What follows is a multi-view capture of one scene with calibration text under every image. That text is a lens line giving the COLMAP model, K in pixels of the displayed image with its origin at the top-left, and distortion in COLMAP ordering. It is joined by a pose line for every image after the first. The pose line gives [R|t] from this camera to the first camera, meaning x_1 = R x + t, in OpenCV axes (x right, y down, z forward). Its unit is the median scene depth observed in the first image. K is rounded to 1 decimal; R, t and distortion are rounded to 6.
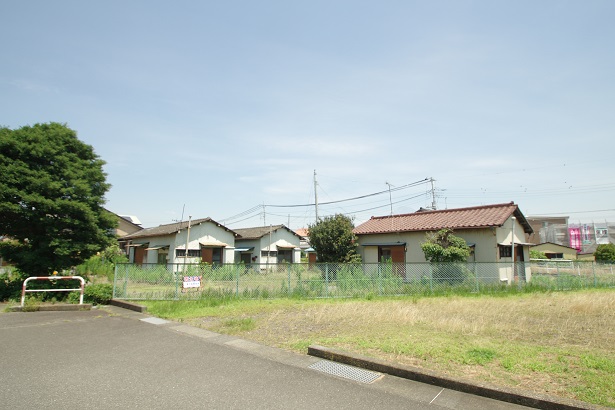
lens RADIAL K [[319.7, 0, 304.7], [0, 319.7, 205.2], [0, 0, 1]] dist [-0.005028, -0.014502]
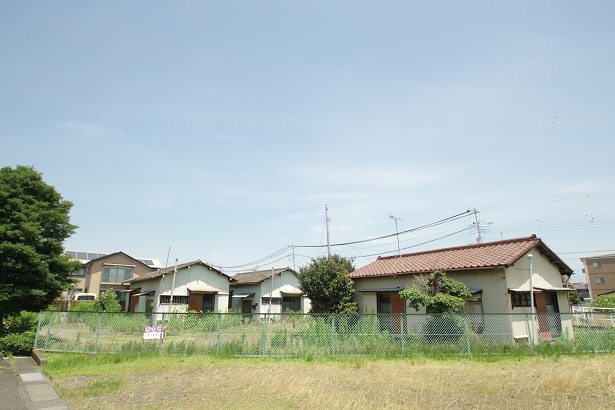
lens RADIAL K [[352.5, 0, 307.5], [0, 352.5, 205.0], [0, 0, 1]] dist [-0.022510, -0.001313]
pose [[0.988519, -0.035367, -0.146901, 0.254542], [0.018358, 0.993130, -0.115566, 0.006099], [0.149979, 0.111543, 0.982377, 0.063858]]
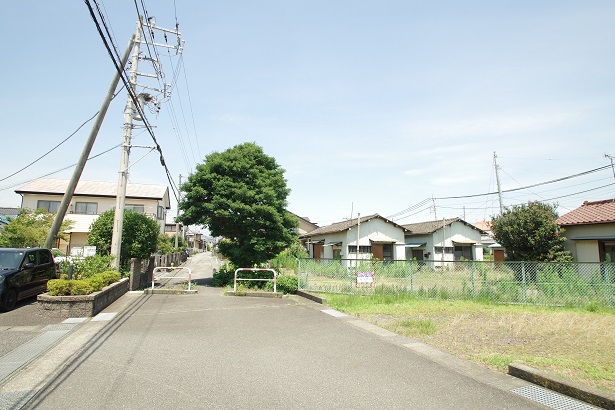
lens RADIAL K [[319.7, 0, 304.7], [0, 319.7, 205.2], [0, 0, 1]] dist [-0.005028, -0.014502]
pose [[0.870677, -0.063017, -0.487802, -0.008529], [0.068757, 0.997614, -0.006154, 0.003175], [0.487026, -0.028182, 0.872933, 0.021529]]
